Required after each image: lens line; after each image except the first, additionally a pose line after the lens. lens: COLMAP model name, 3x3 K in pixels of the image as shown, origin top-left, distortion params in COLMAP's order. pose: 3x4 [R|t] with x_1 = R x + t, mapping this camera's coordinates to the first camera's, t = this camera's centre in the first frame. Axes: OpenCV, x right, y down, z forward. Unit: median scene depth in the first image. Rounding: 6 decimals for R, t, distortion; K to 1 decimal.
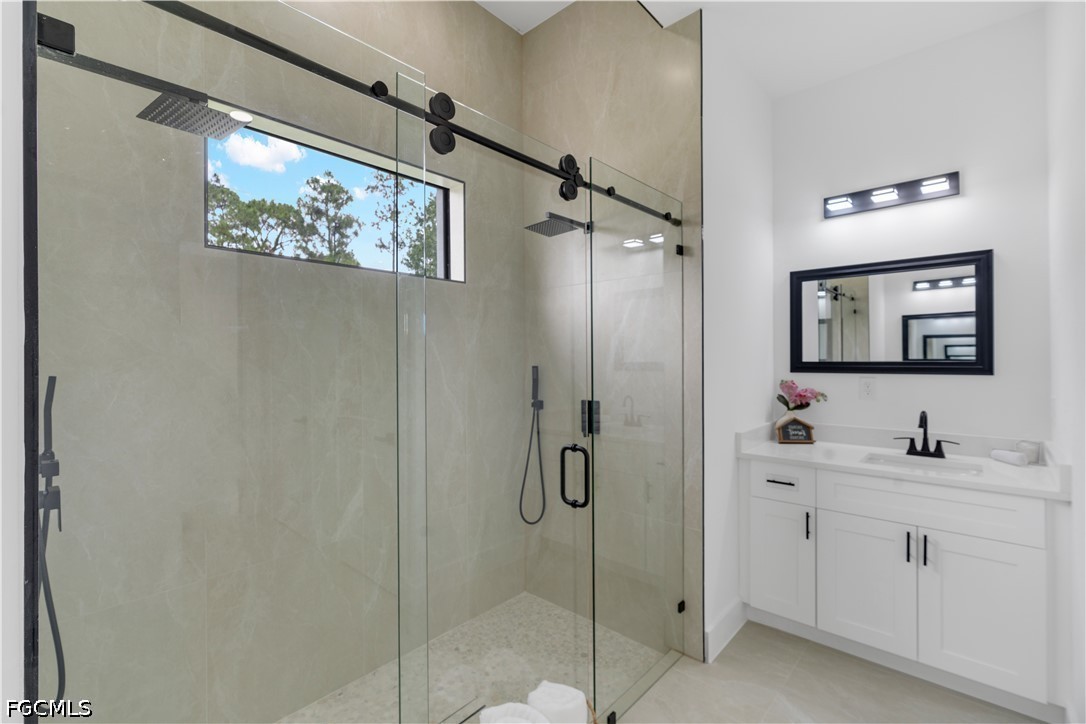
lens RADIAL K [[492.4, 0, 544.0], [0, 492.4, 356.1], [0, 0, 1]] dist [-0.006468, 0.000186]
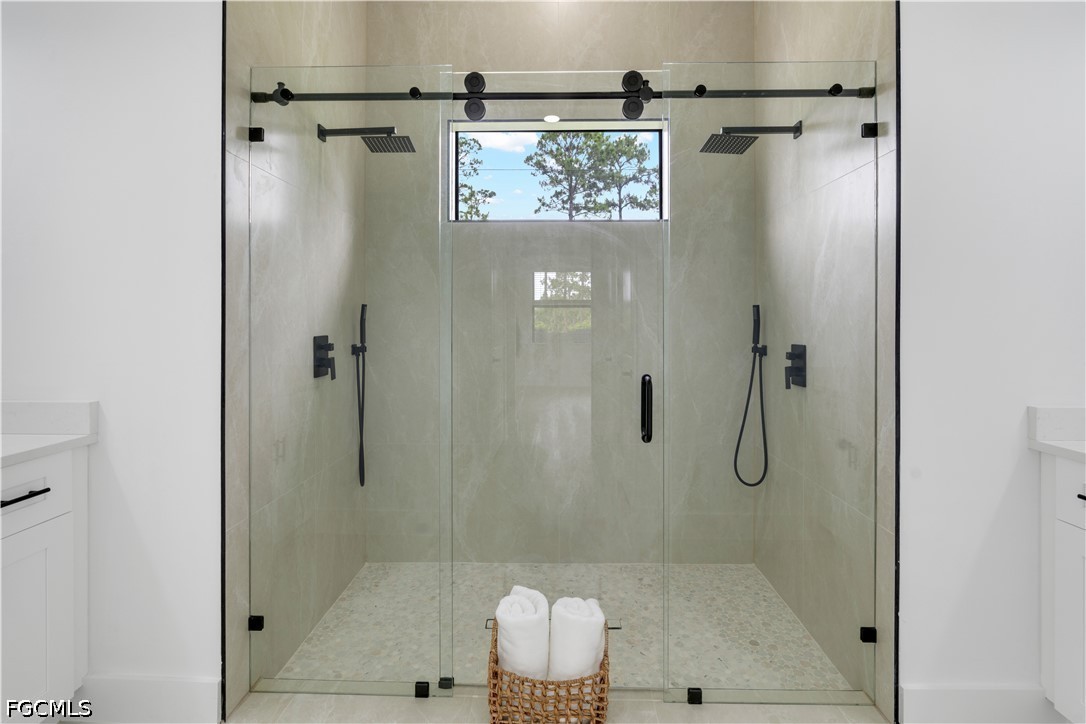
lens RADIAL K [[505.8, 0, 540.4], [0, 505.8, 321.0], [0, 0, 1]] dist [-0.003308, 0.000026]
pose [[0.646990, 0.006107, -0.762474, 0.499829], [-0.002953, 0.999980, 0.005503, 0.053035], [0.762492, -0.001309, 0.646996, 0.161344]]
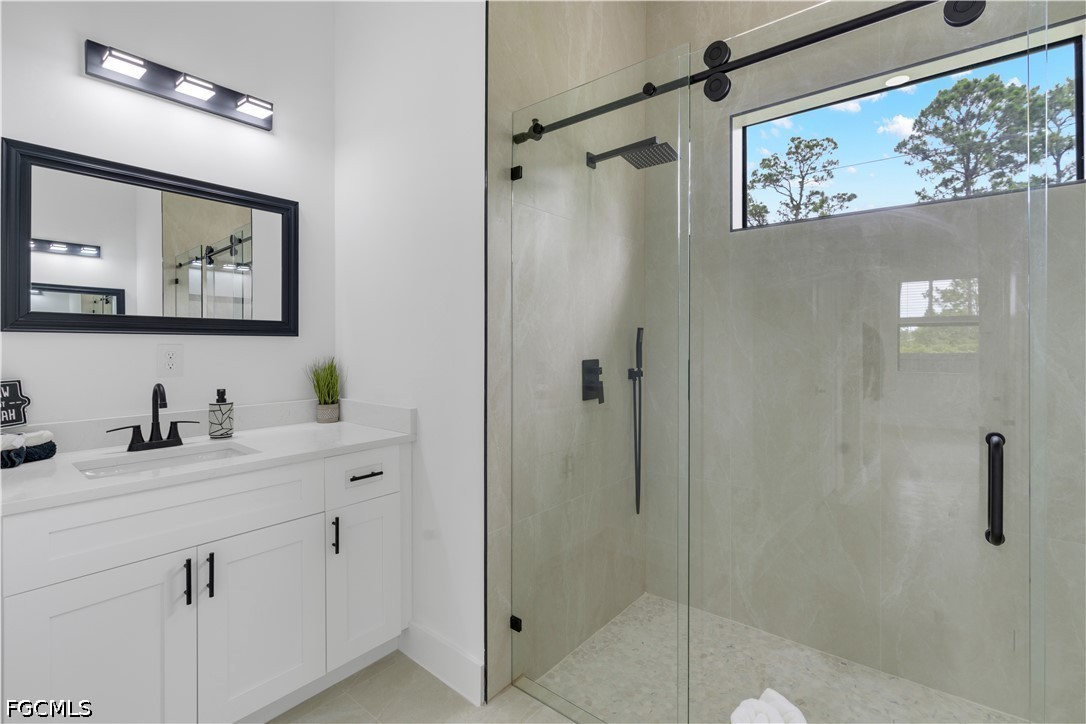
lens RADIAL K [[497.7, 0, 551.8], [0, 497.7, 344.8], [0, 0, 1]] dist [-0.007699, 0.001466]
pose [[0.052874, 0.007838, -0.998570, 0.456722], [0.002614, 0.999965, 0.007987, 0.051298], [0.998598, -0.003033, 0.052852, 0.338208]]
